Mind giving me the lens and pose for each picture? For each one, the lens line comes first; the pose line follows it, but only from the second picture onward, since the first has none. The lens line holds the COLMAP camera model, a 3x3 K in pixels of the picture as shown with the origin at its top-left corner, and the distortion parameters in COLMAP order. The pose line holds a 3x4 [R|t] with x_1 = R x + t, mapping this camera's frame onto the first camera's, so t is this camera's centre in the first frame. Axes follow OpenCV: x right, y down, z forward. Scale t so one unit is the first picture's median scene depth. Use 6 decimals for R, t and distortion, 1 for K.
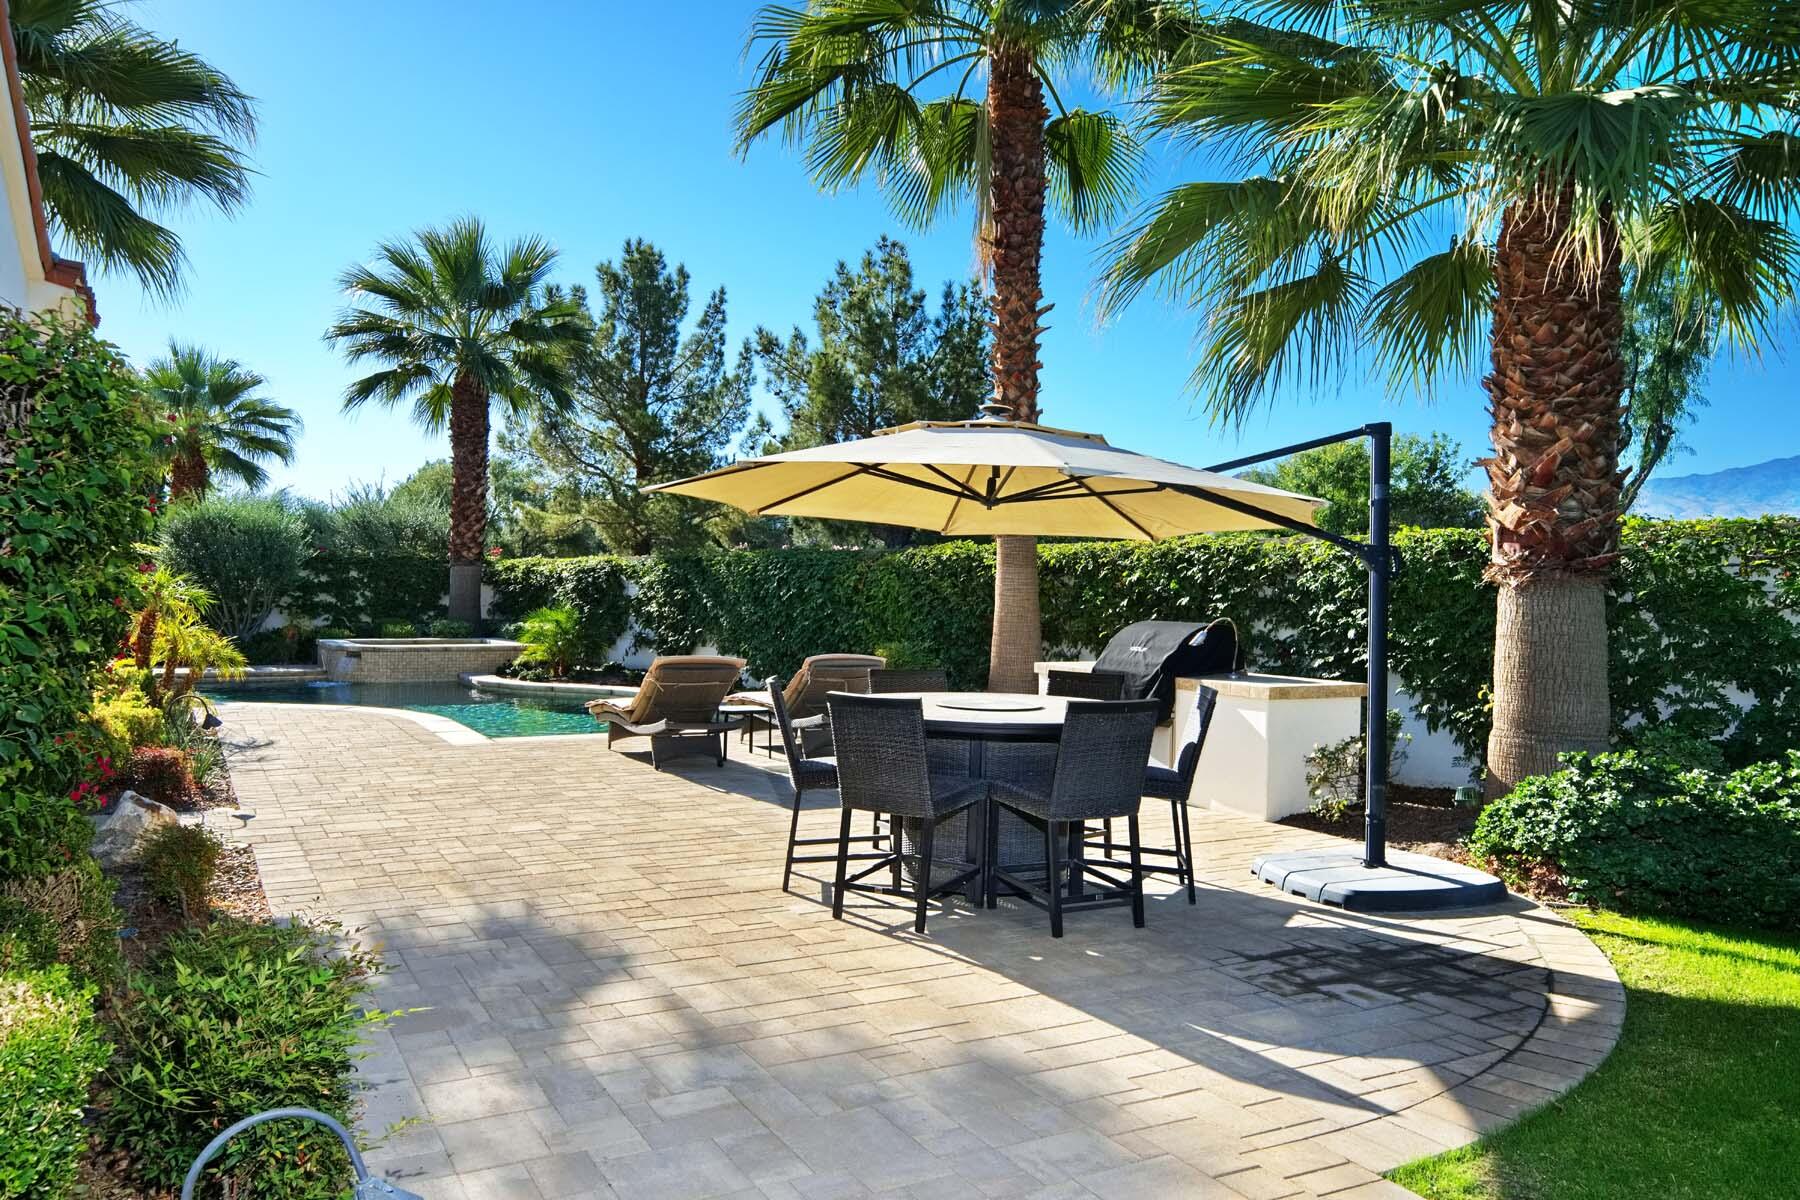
lens RADIAL K [[1248.3, 0, 896.6], [0, 1248.3, 622.6], [0, 0, 1]] dist [0.043316, -0.000289]
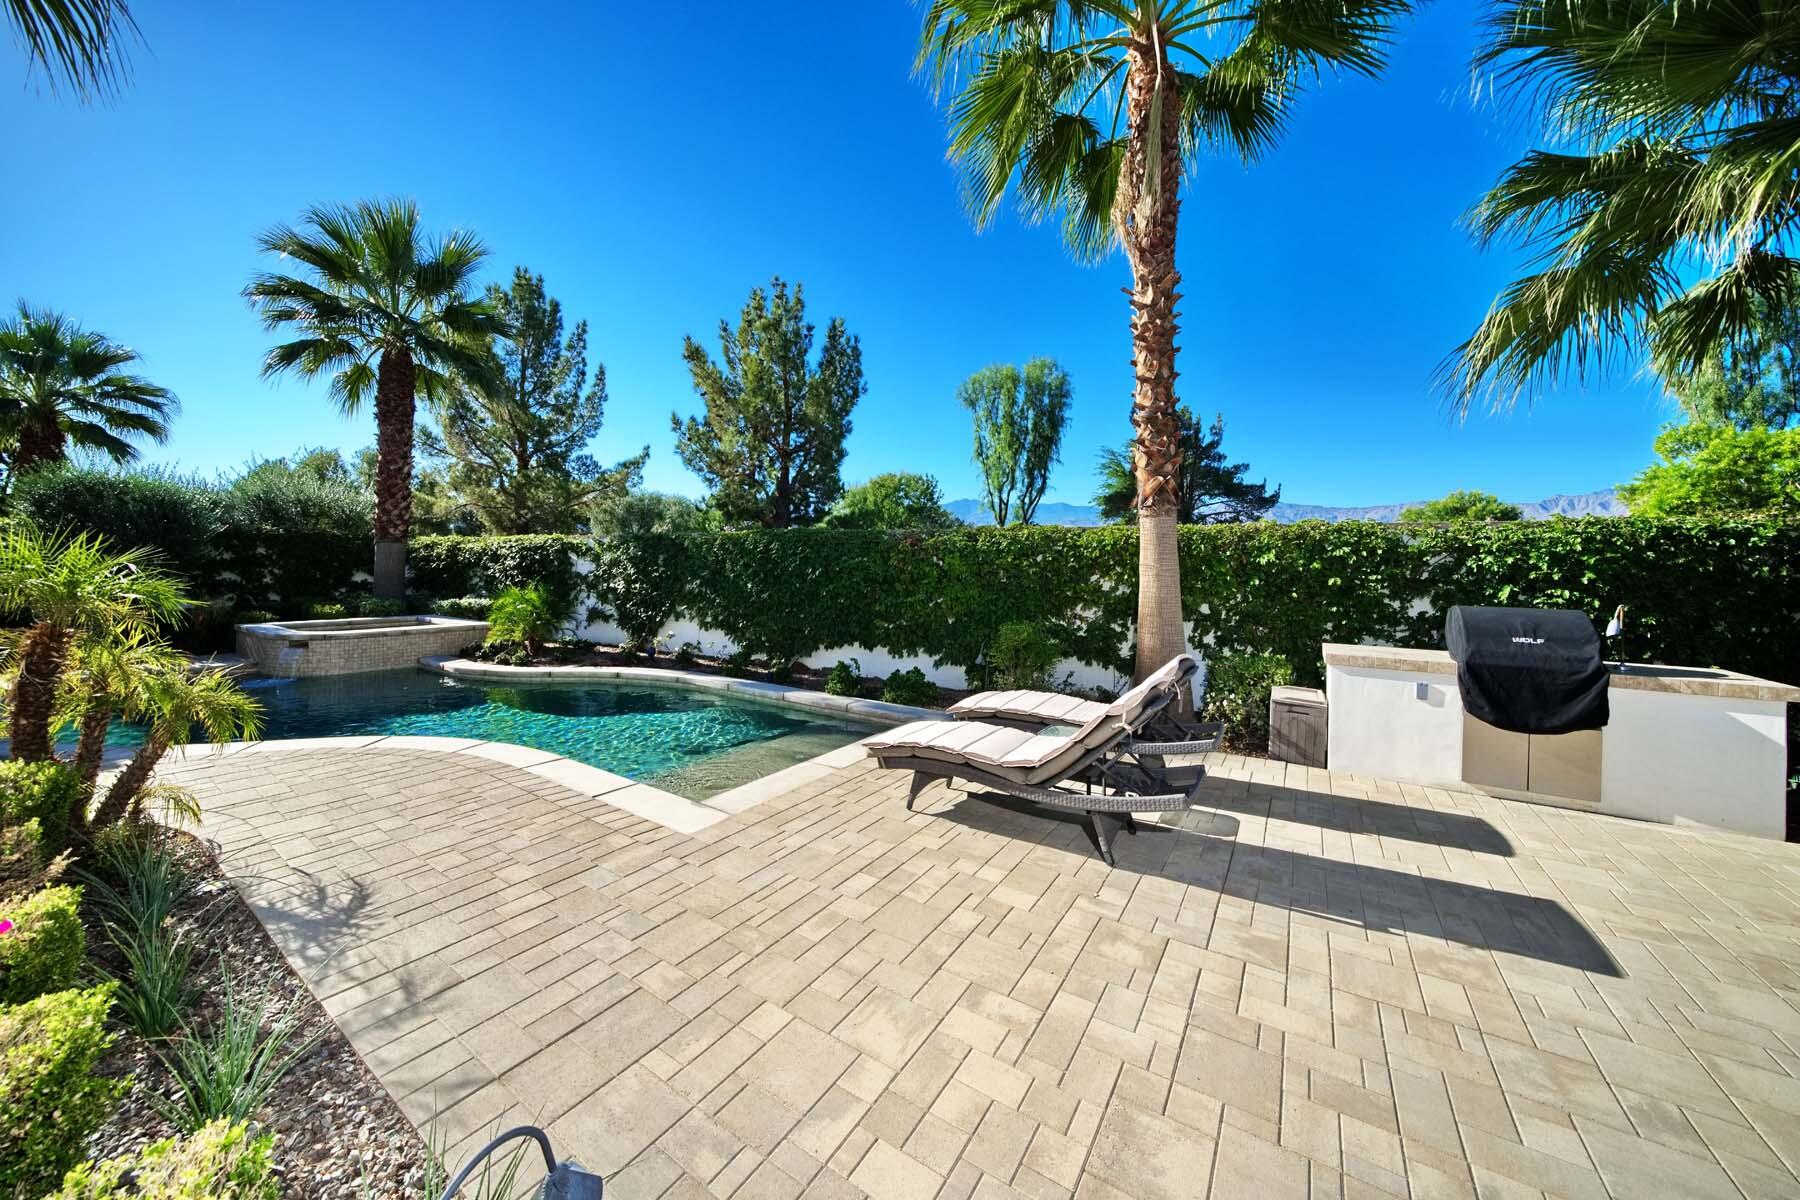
lens RADIAL K [[759.8, 0, 895.2], [0, 759.8, 568.6], [0, 0, 1]] dist [-0.051877, 0.013695]
pose [[0.929847, -0.003829, 0.367926, -0.187073], [0.010240, 0.999828, -0.015473, -0.011411], [-0.367803, 0.018155, 0.929726, 0.297974]]
